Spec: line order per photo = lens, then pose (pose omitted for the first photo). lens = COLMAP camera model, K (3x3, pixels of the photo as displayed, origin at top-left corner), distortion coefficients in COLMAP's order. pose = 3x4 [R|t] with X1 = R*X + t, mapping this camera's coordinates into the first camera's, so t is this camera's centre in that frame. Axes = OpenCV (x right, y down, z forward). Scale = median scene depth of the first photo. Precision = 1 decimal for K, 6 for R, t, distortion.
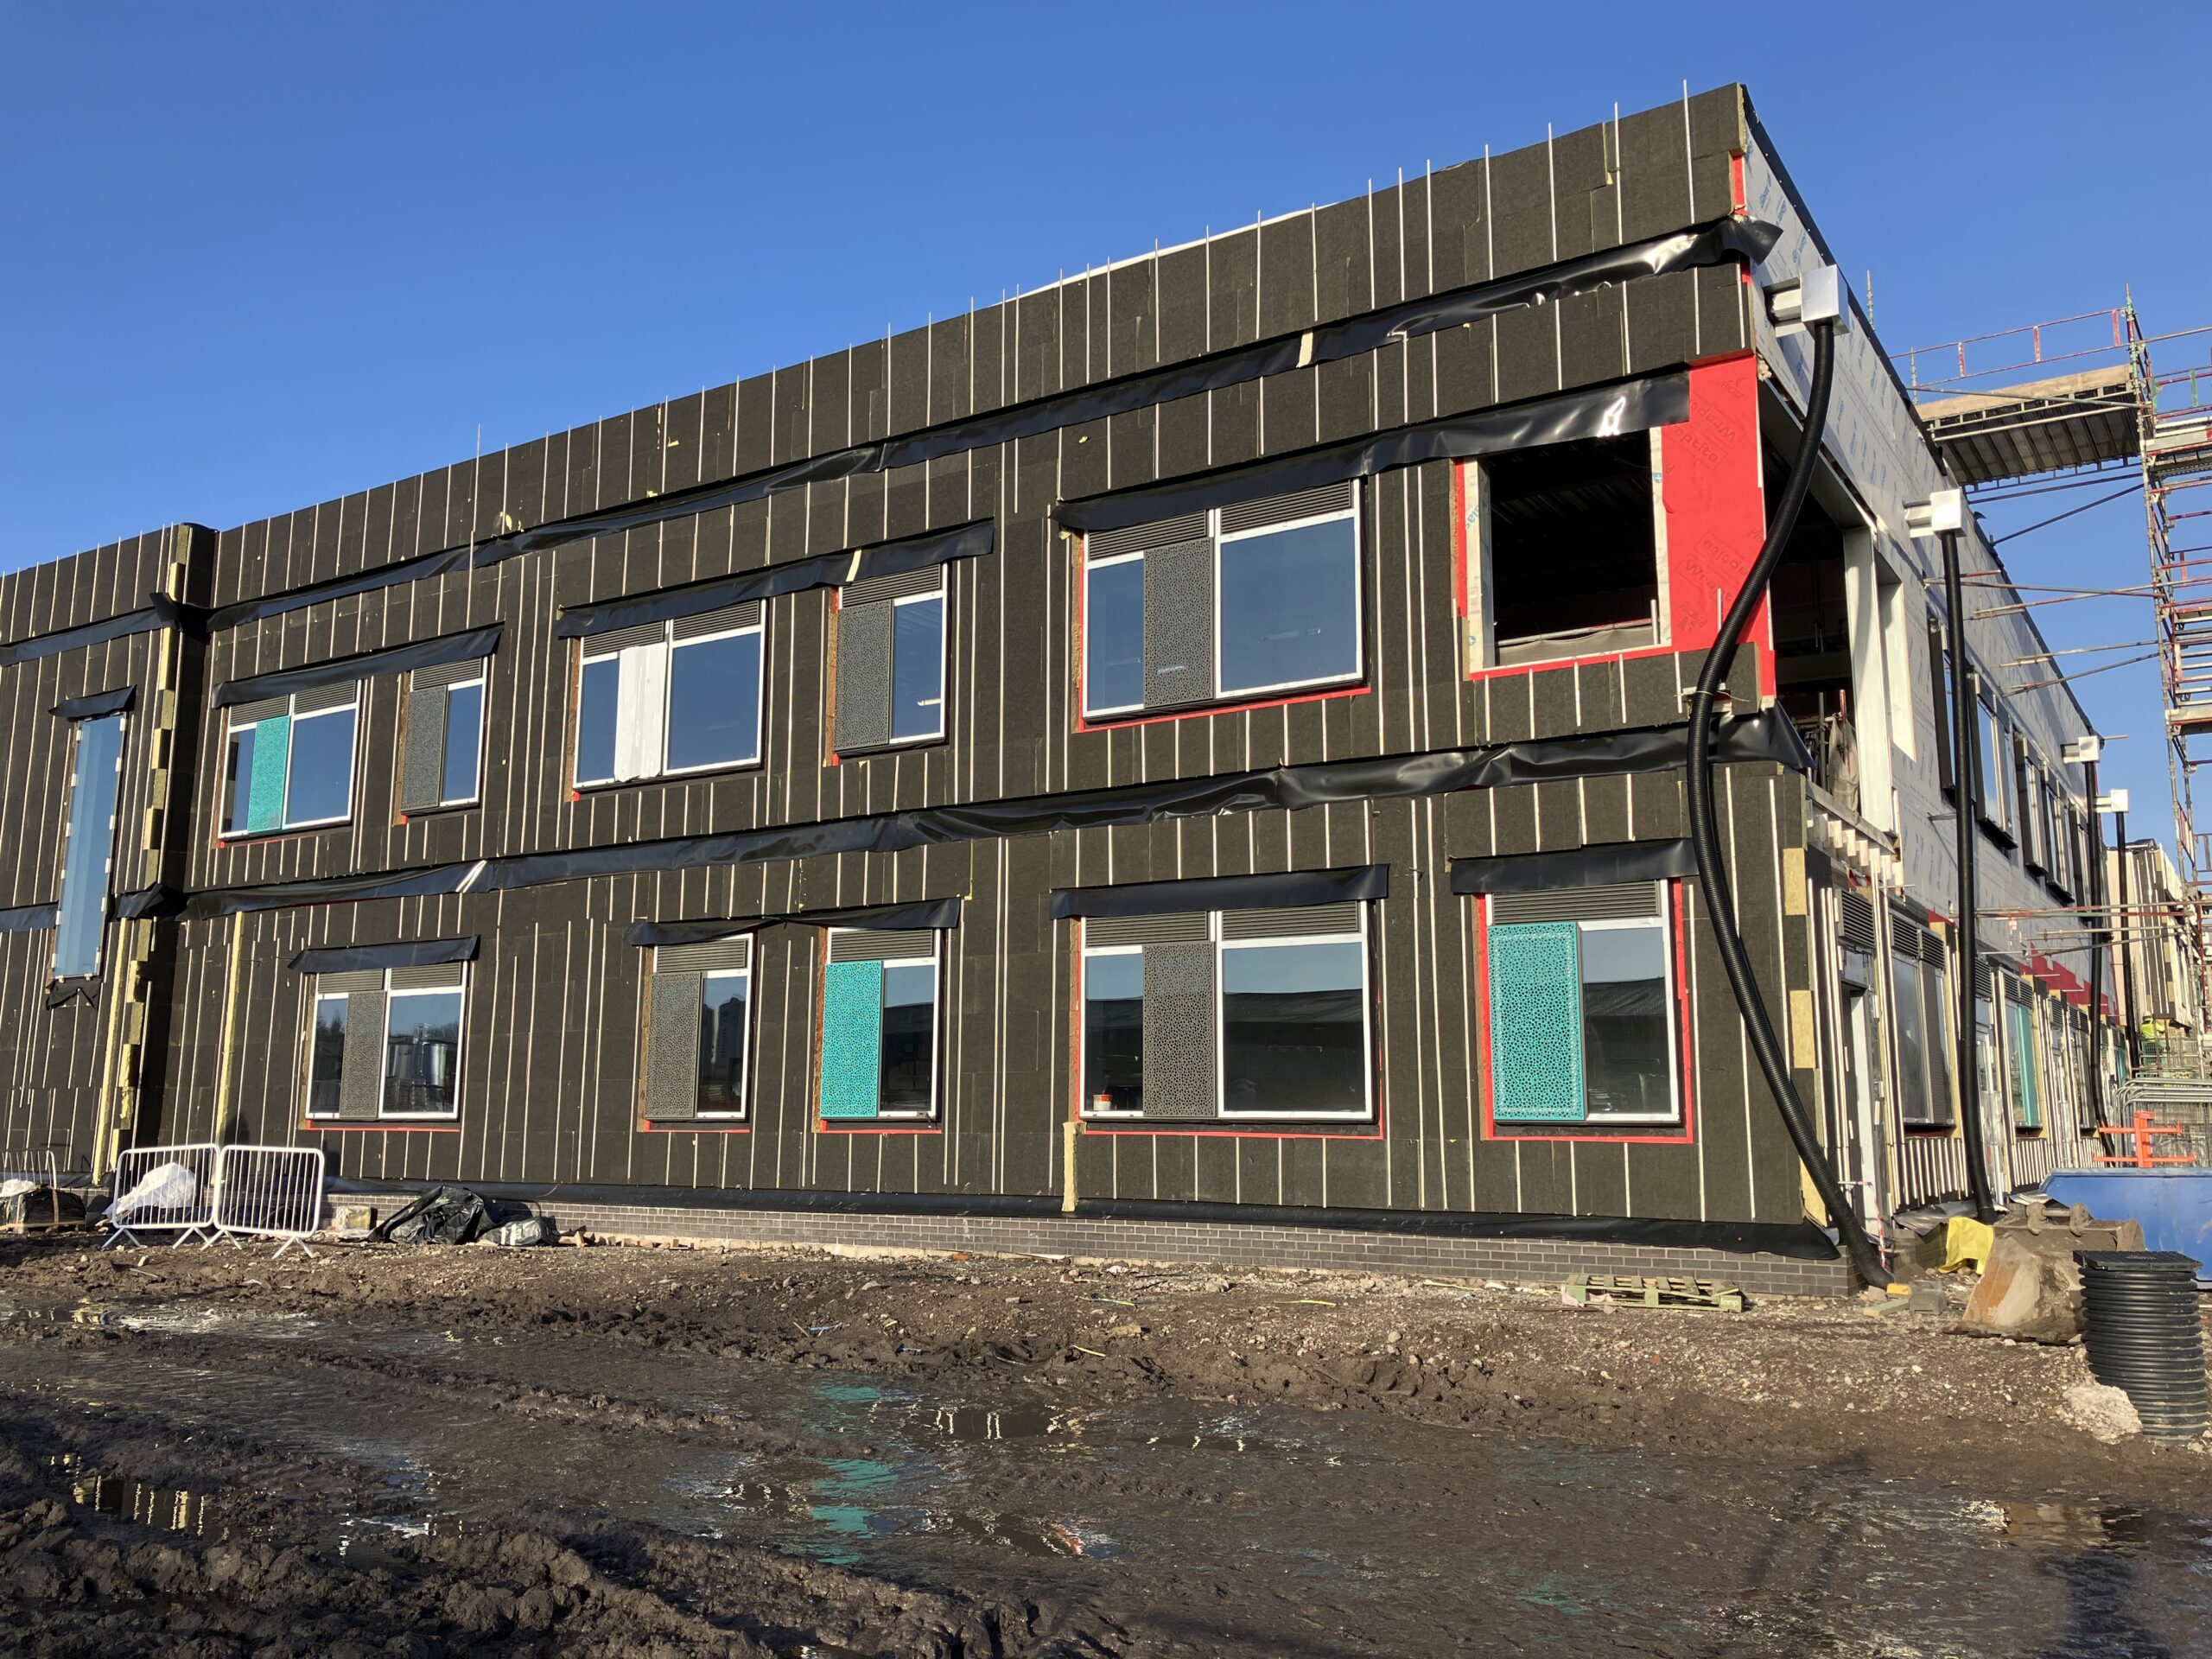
lens RADIAL K [[1802.6, 0, 1102.9], [0, 1802.6, 822.2], [0, 0, 1]] dist [0.019152, -0.000635]
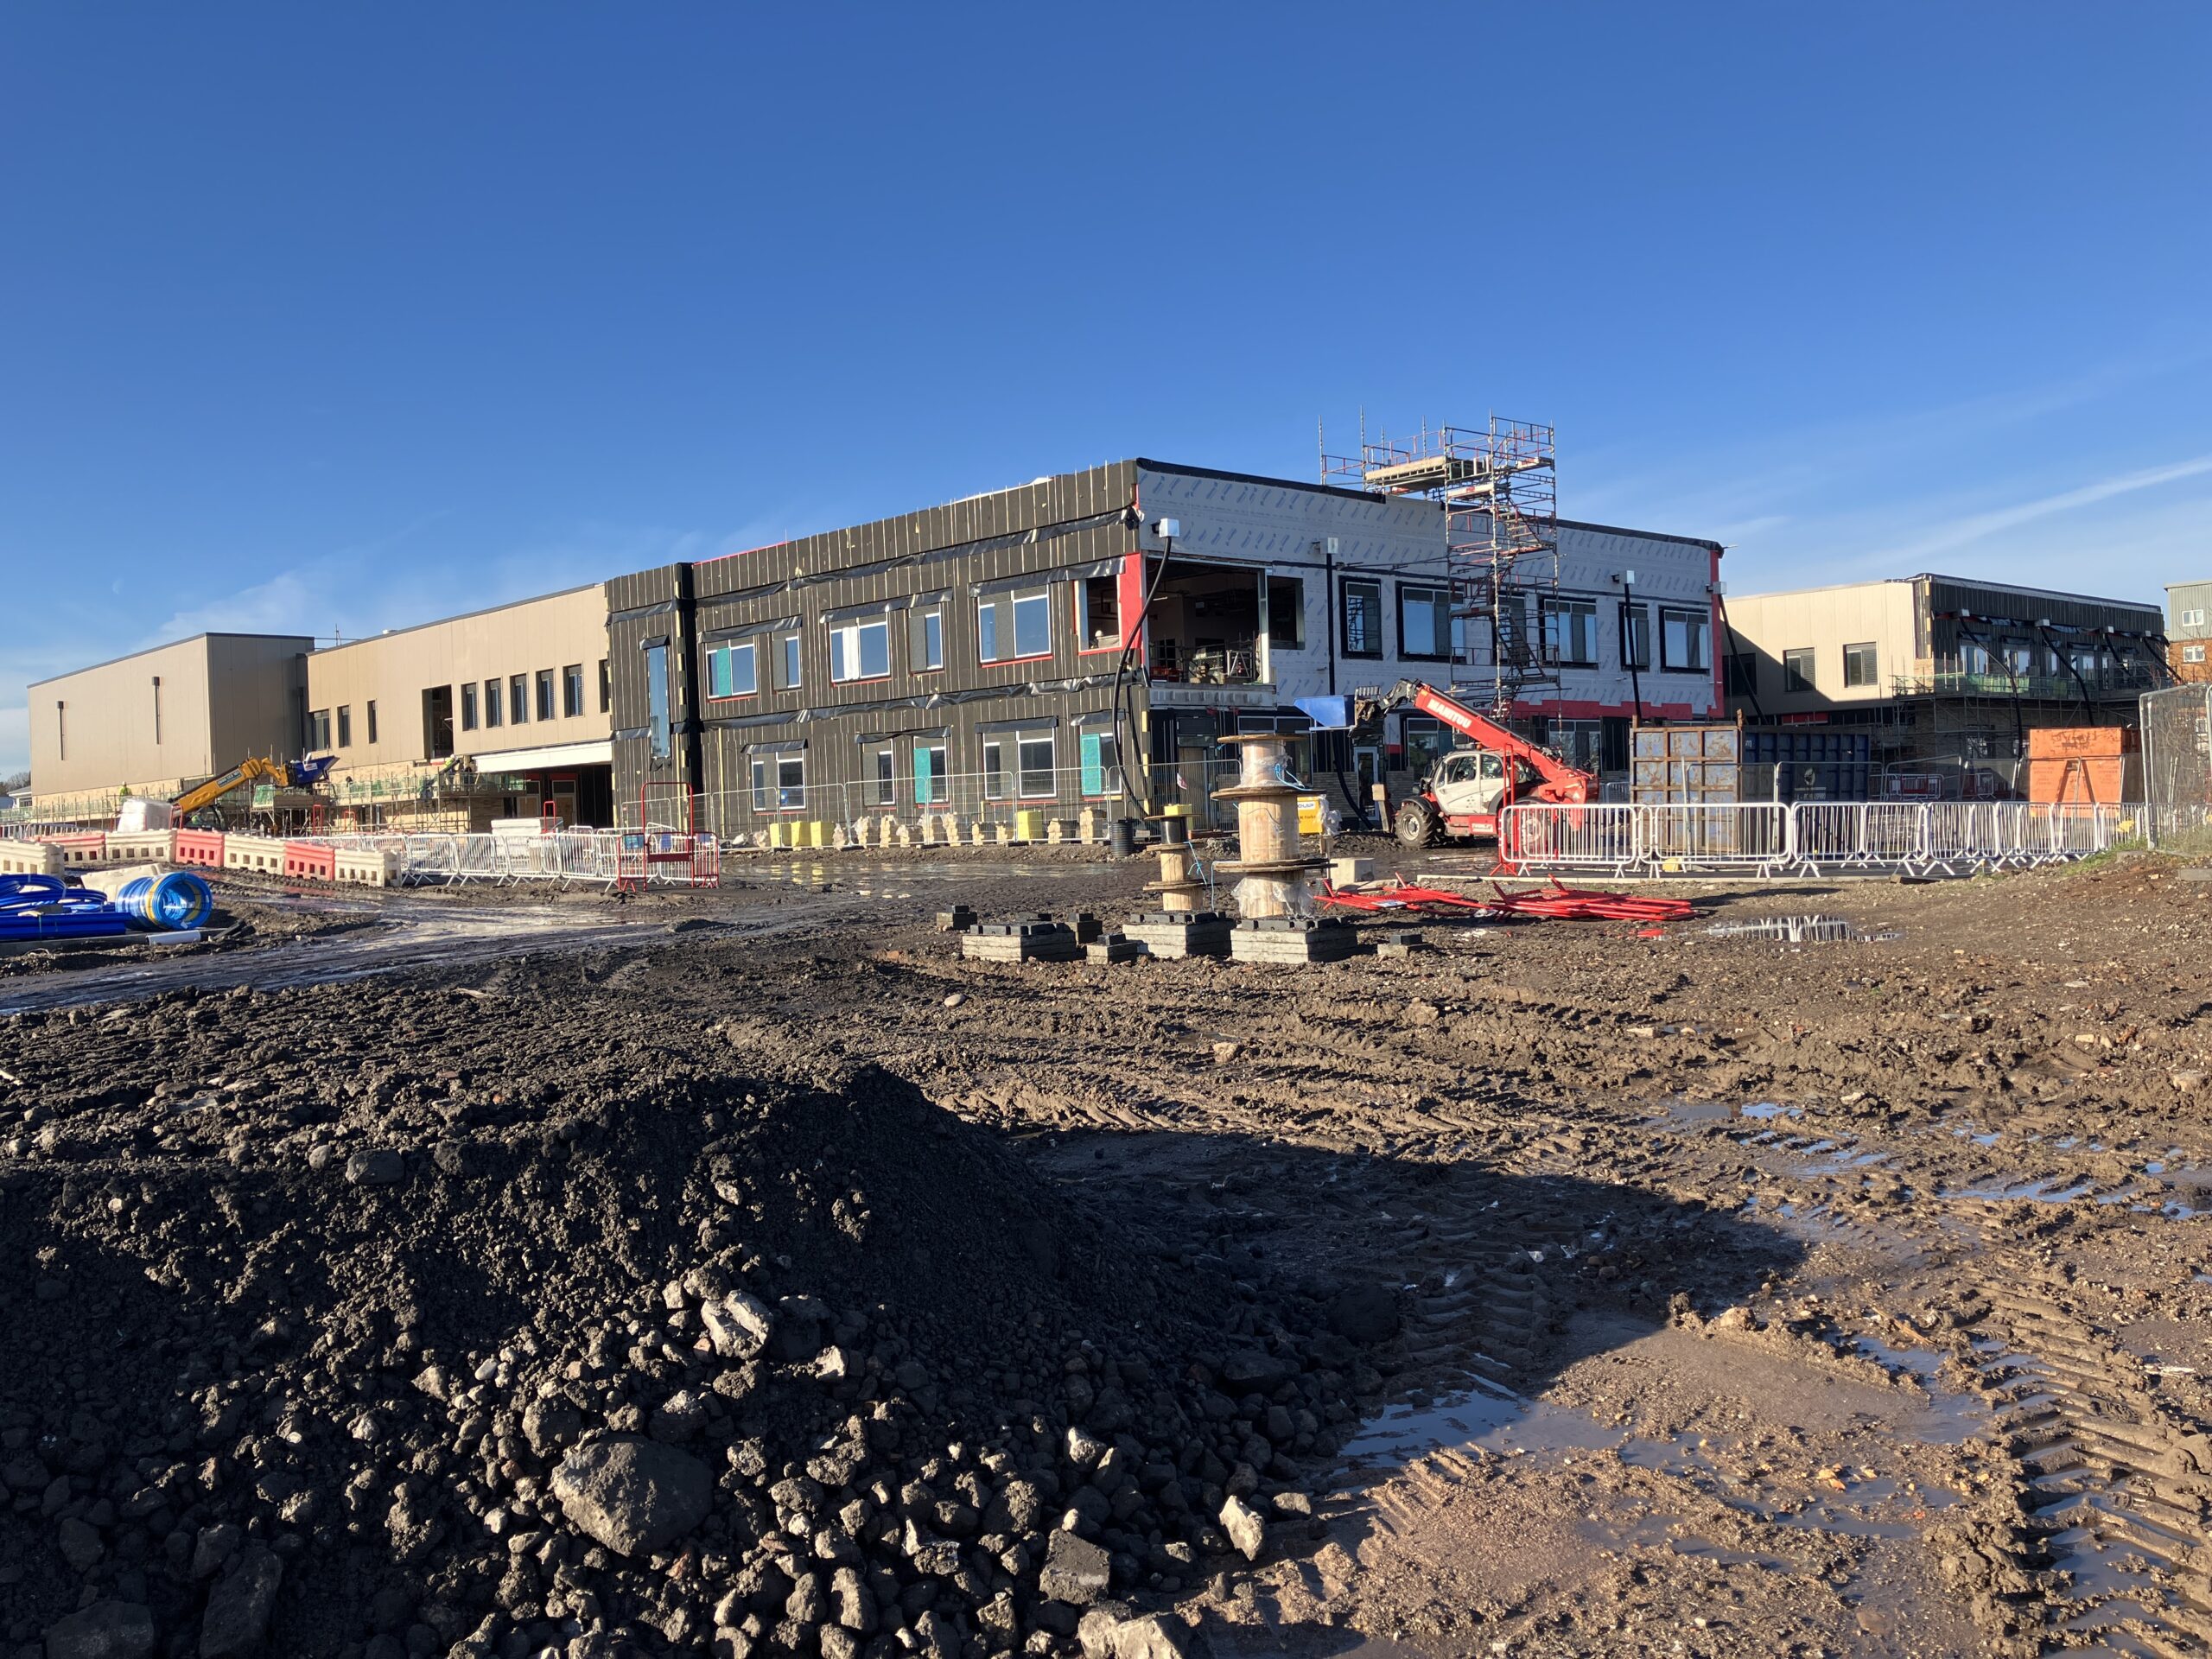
lens RADIAL K [[1799.8, 0, 1105.9], [0, 1799.8, 833.9], [0, 0, 1]] dist [0.023465, -0.006347]
pose [[0.970706, -0.039368, -0.237024, 0.754463], [0.082062, 0.981487, 0.173057, -0.238389], [0.225823, -0.187438, 0.955966, -1.552891]]
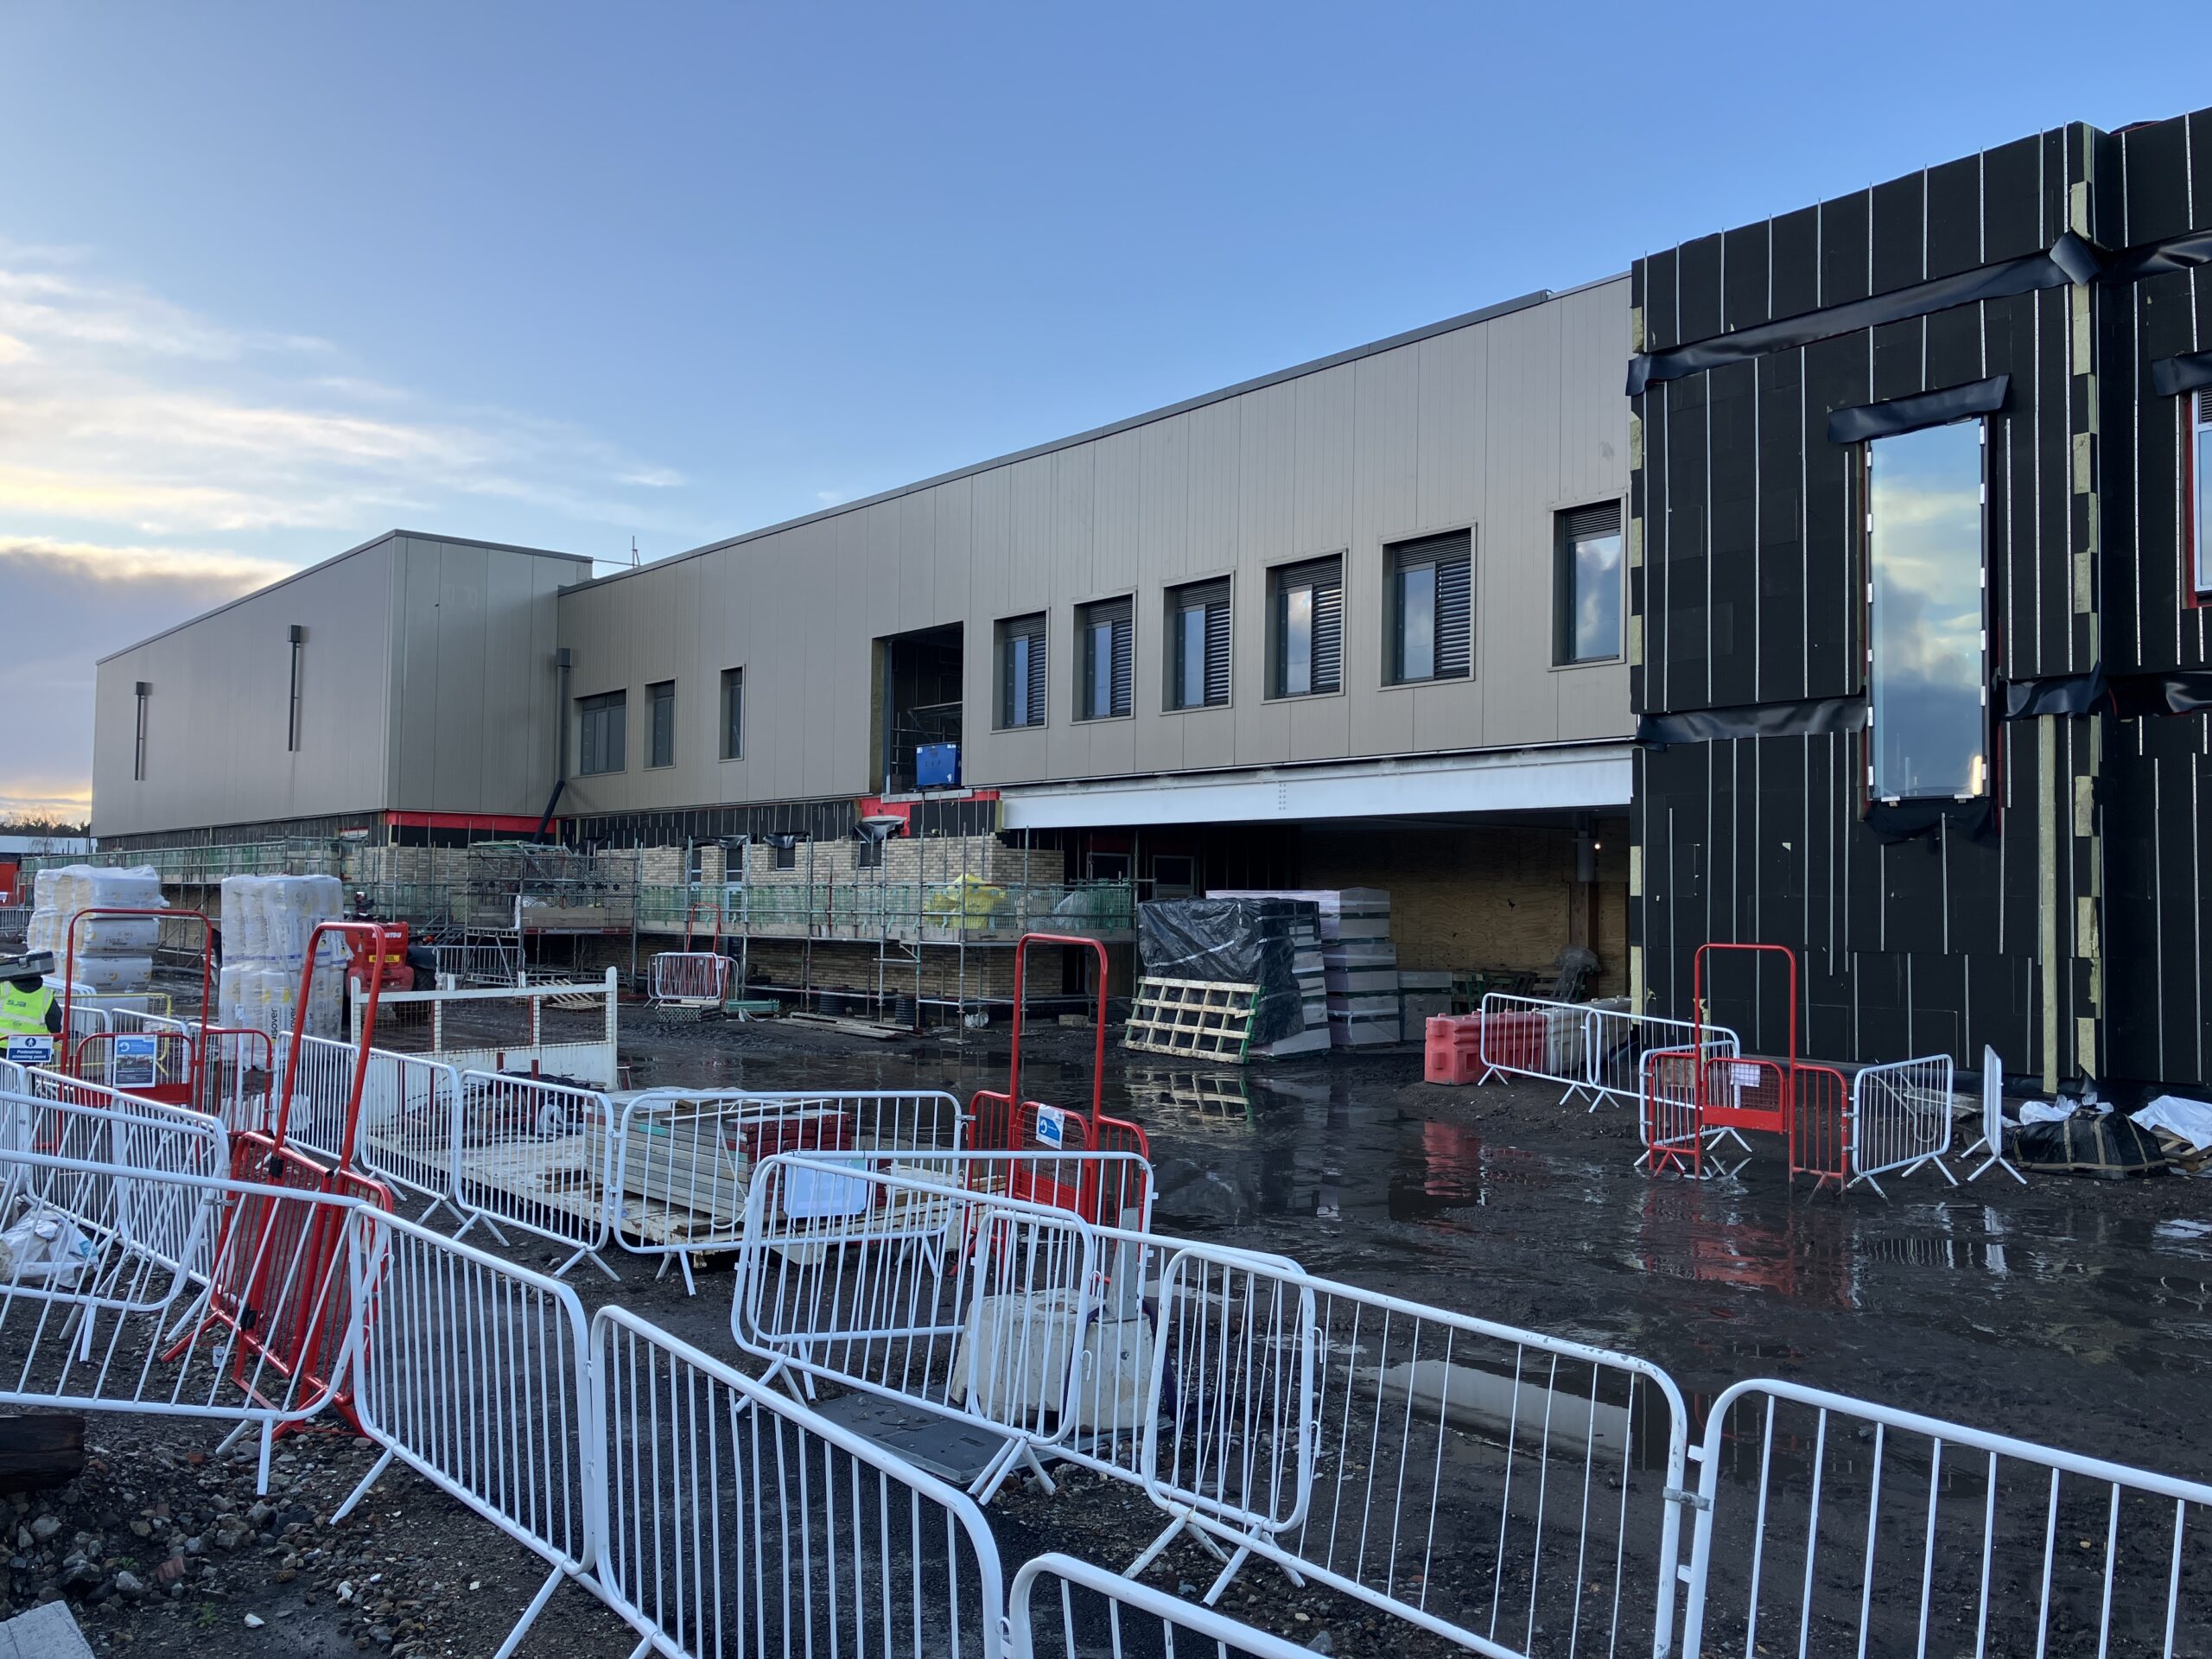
lens RADIAL K [[1799.8, 0, 1105.9], [0, 1799.8, 833.9], [0, 0, 1]] dist [0.023465, -0.006347]
pose [[0.955515, -0.005690, -0.294888, -0.868161], [0.042752, 0.991927, 0.119389, 0.000291], [0.291828, -0.126685, 0.948044, 0.303276]]
